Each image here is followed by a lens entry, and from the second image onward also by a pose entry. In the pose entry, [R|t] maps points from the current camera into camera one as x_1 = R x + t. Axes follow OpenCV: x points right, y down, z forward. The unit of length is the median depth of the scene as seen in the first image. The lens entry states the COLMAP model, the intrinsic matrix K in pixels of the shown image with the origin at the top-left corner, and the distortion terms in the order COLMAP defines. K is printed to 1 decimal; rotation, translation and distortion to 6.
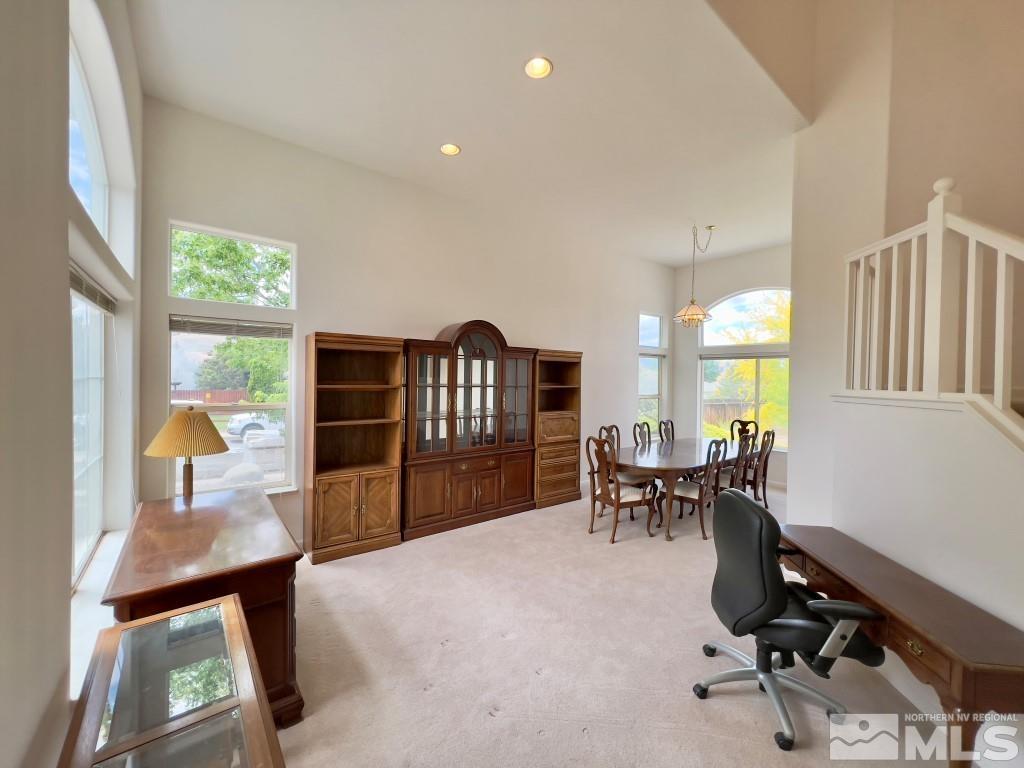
lens RADIAL K [[410.8, 0, 510.5], [0, 410.8, 382.0], [0, 0, 1]] dist [-0.000583, 0.000355]
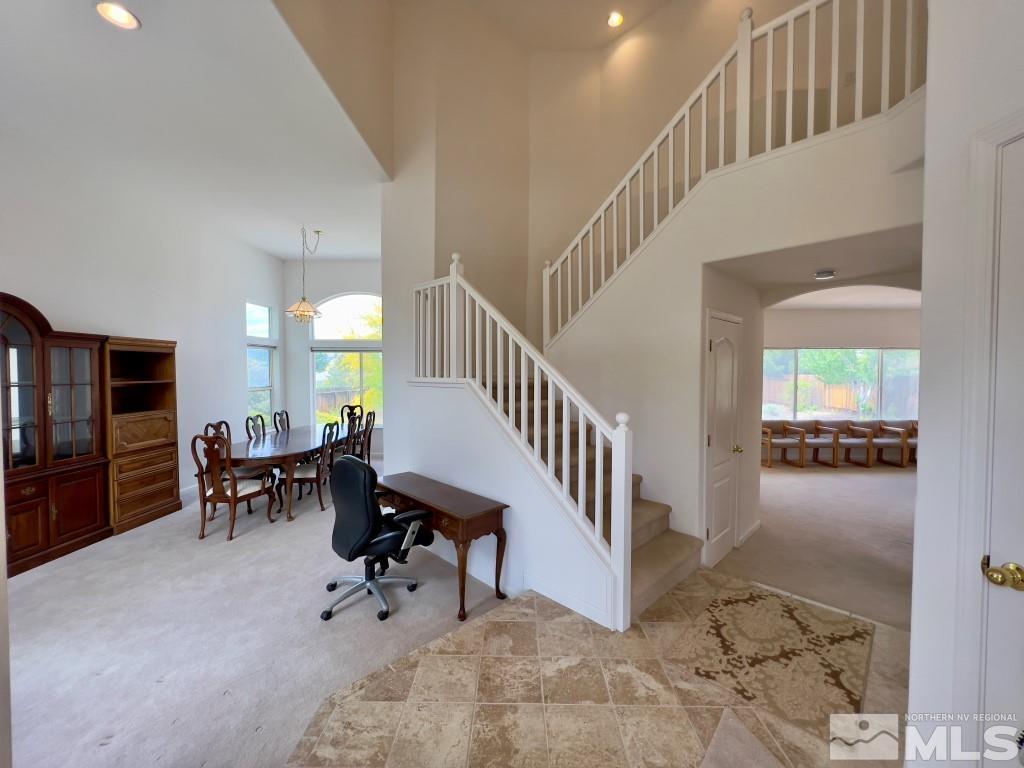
lens RADIAL K [[410.8, 0, 510.5], [0, 410.8, 382.0], [0, 0, 1]] dist [-0.000583, 0.000355]
pose [[0.630883, -0.036746, 0.775007, -0.066895], [0.017225, 0.999295, 0.033358, -0.004682], [-0.775687, -0.007696, 0.631071, -0.118262]]
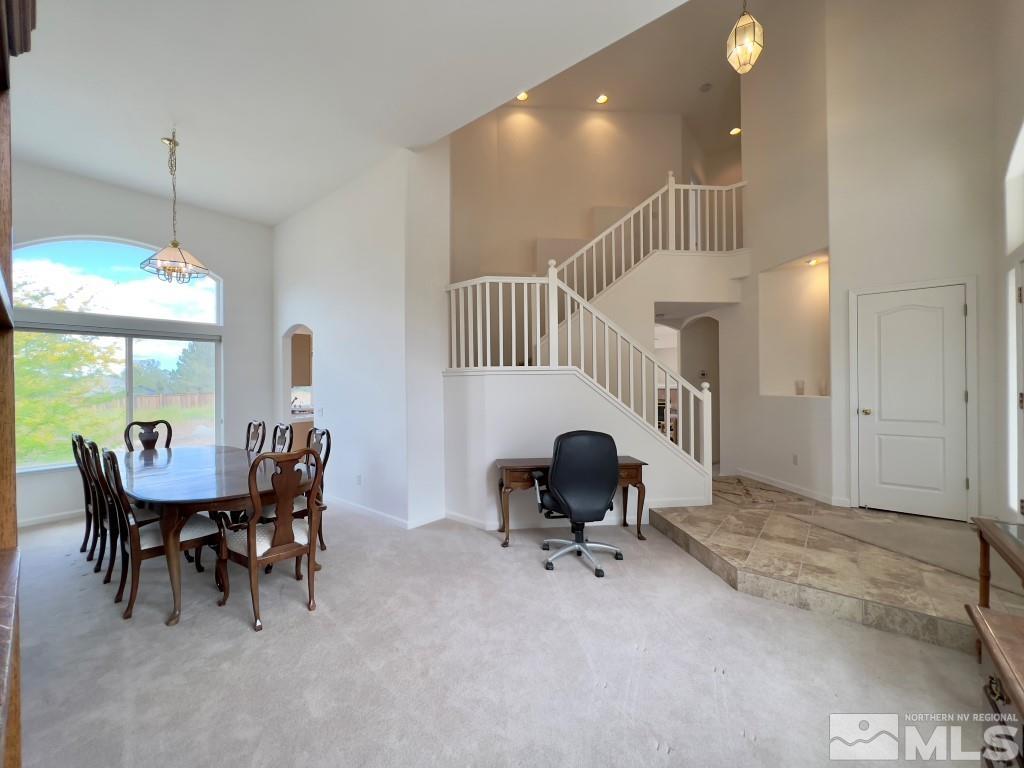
lens RADIAL K [[410.8, 0, 510.5], [0, 410.8, 382.0], [0, 0, 1]] dist [-0.000583, 0.000355]
pose [[-0.223506, -0.012805, 0.974618, -0.392164], [0.015270, 0.999745, 0.016637, 0.030599], [-0.974583, 0.018601, -0.223253, 0.747871]]
